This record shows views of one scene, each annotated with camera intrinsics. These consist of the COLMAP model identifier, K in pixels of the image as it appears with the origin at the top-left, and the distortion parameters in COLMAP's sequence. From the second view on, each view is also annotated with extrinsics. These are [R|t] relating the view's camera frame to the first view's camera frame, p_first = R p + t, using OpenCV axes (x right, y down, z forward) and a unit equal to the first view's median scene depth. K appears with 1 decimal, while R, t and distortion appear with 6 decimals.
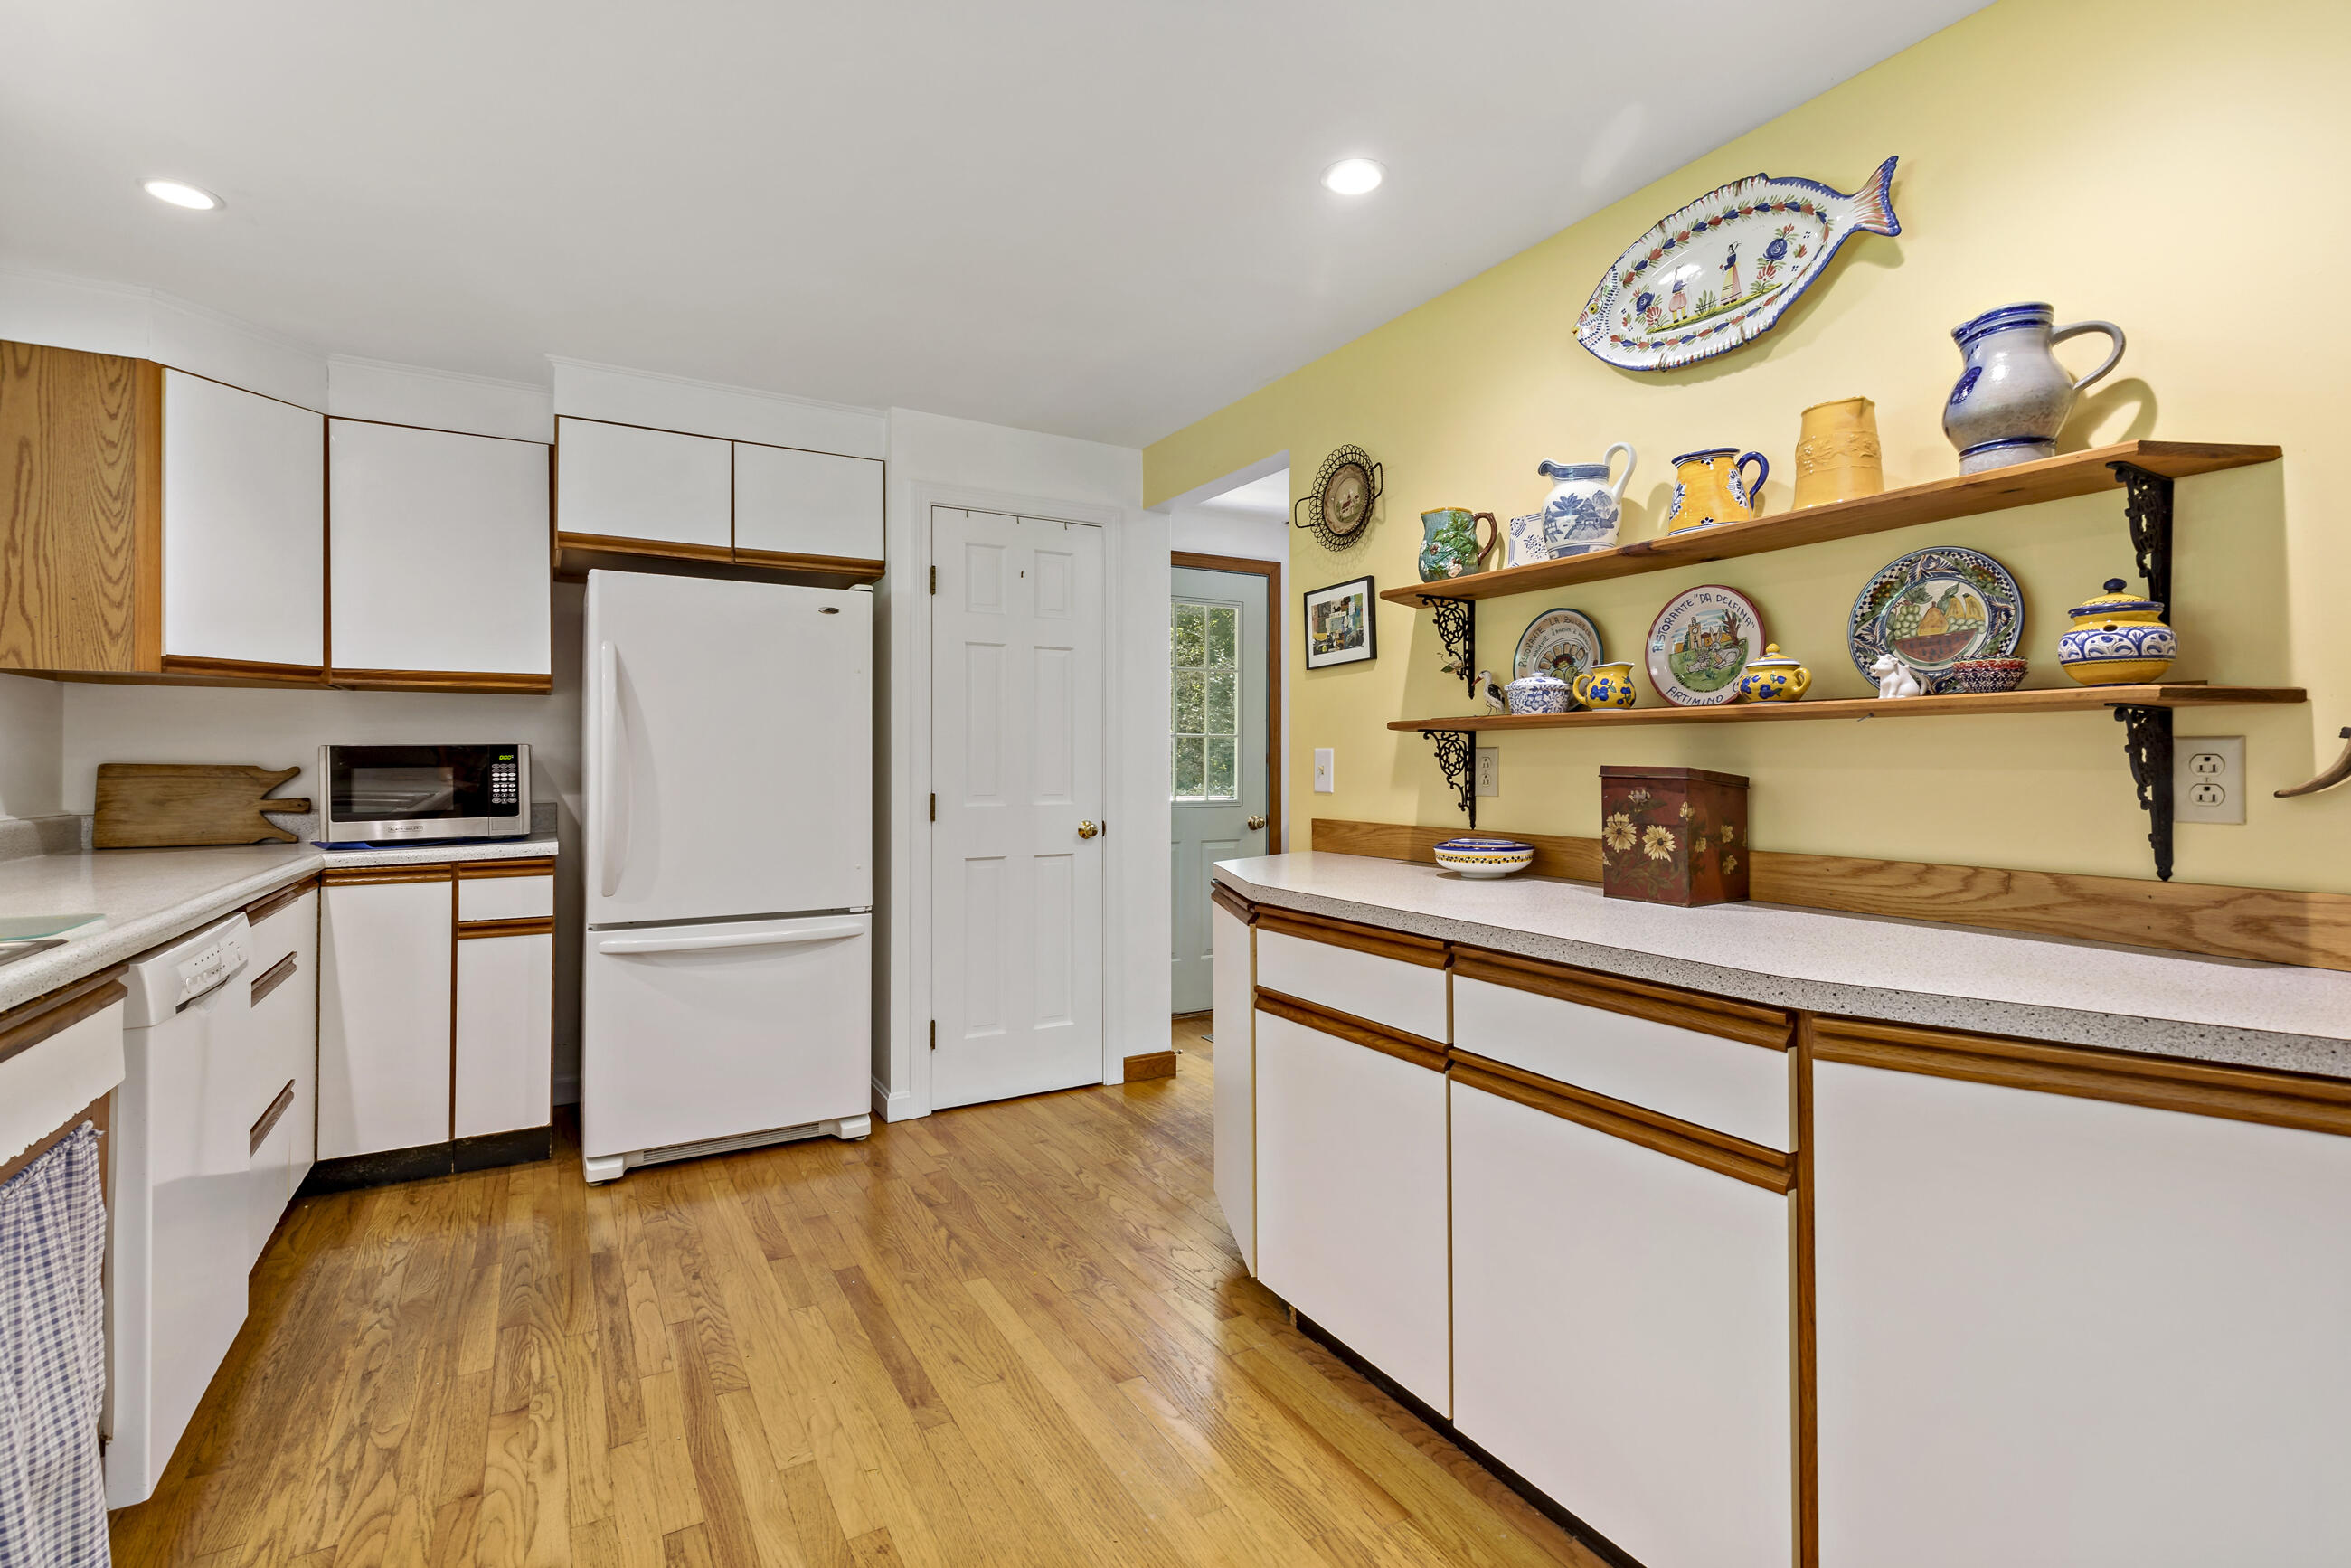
lens RADIAL K [[1076.2, 0, 1194.3], [0, 1076.2, 781.6], [0, 0, 1]] dist [0.013498, -0.001402]
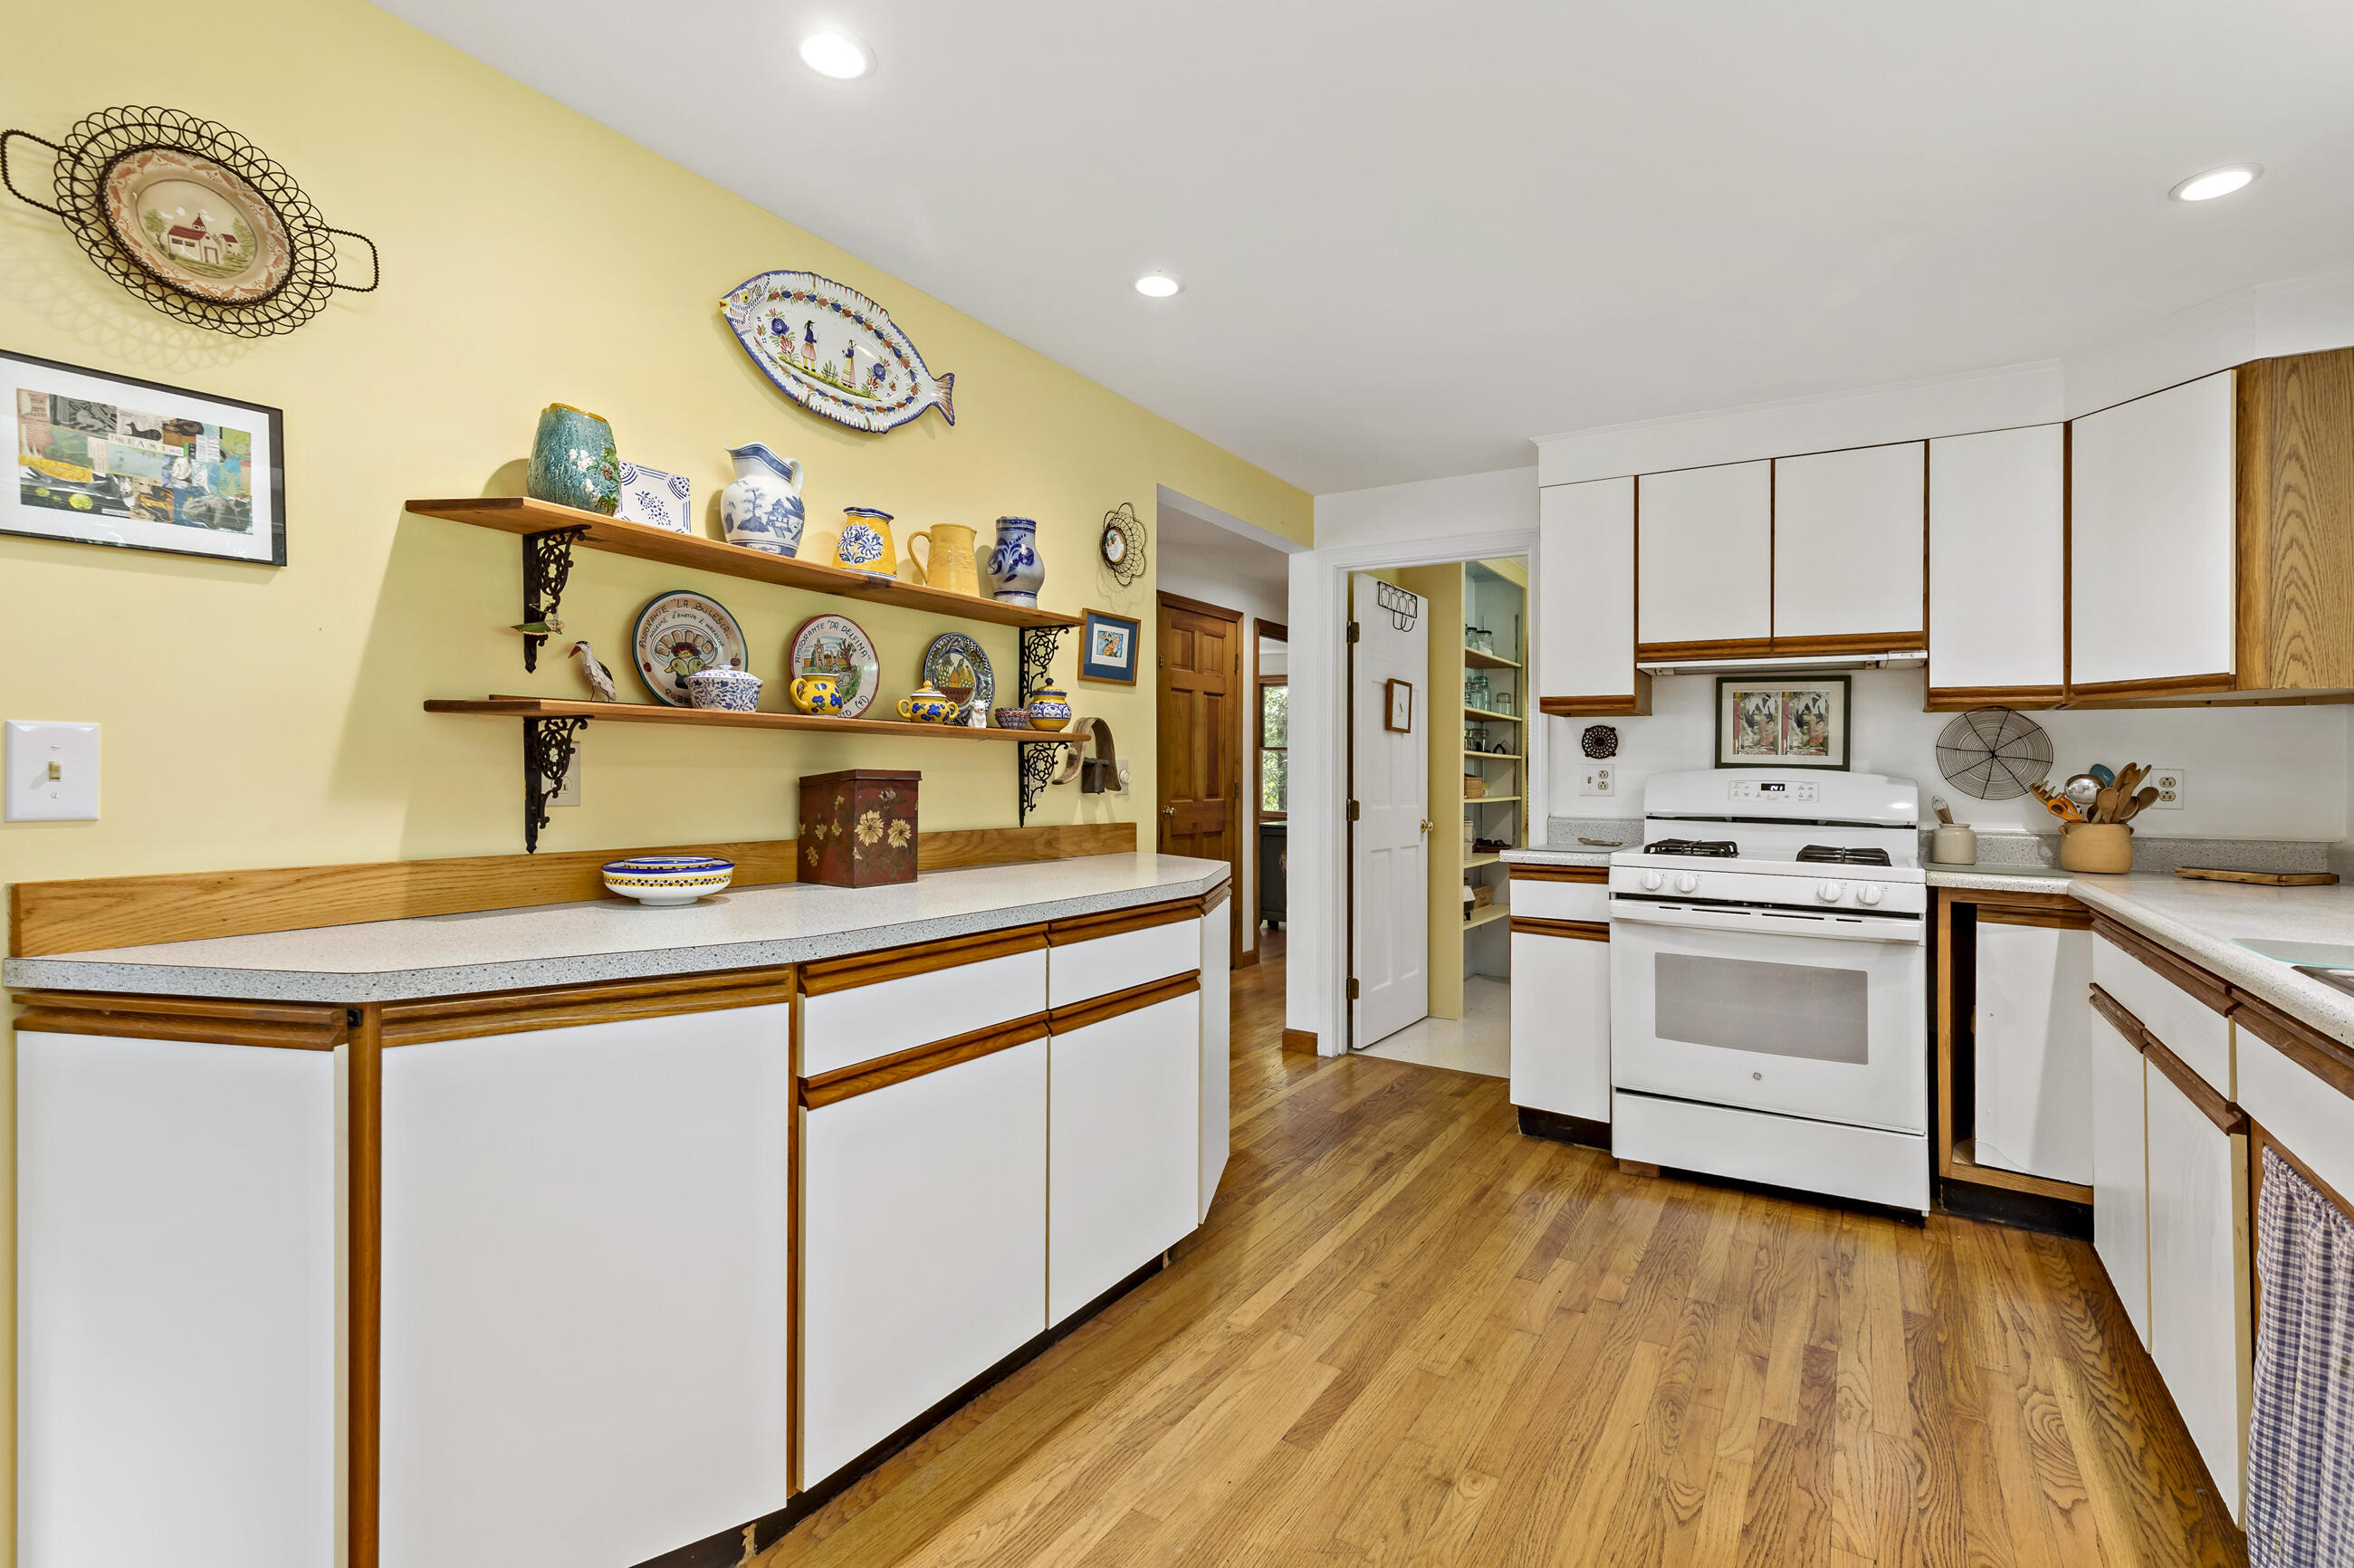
lens RADIAL K [[1077.6, 0, 1193.4], [0, 1077.6, 772.4], [0, 0, 1]] dist [0.013498, -0.001402]
pose [[-0.456428, -0.009516, 0.889709, -0.750731], [-0.001684, 0.999950, 0.009831, -0.022543], [-0.889759, 0.002988, -0.456421, 1.191641]]
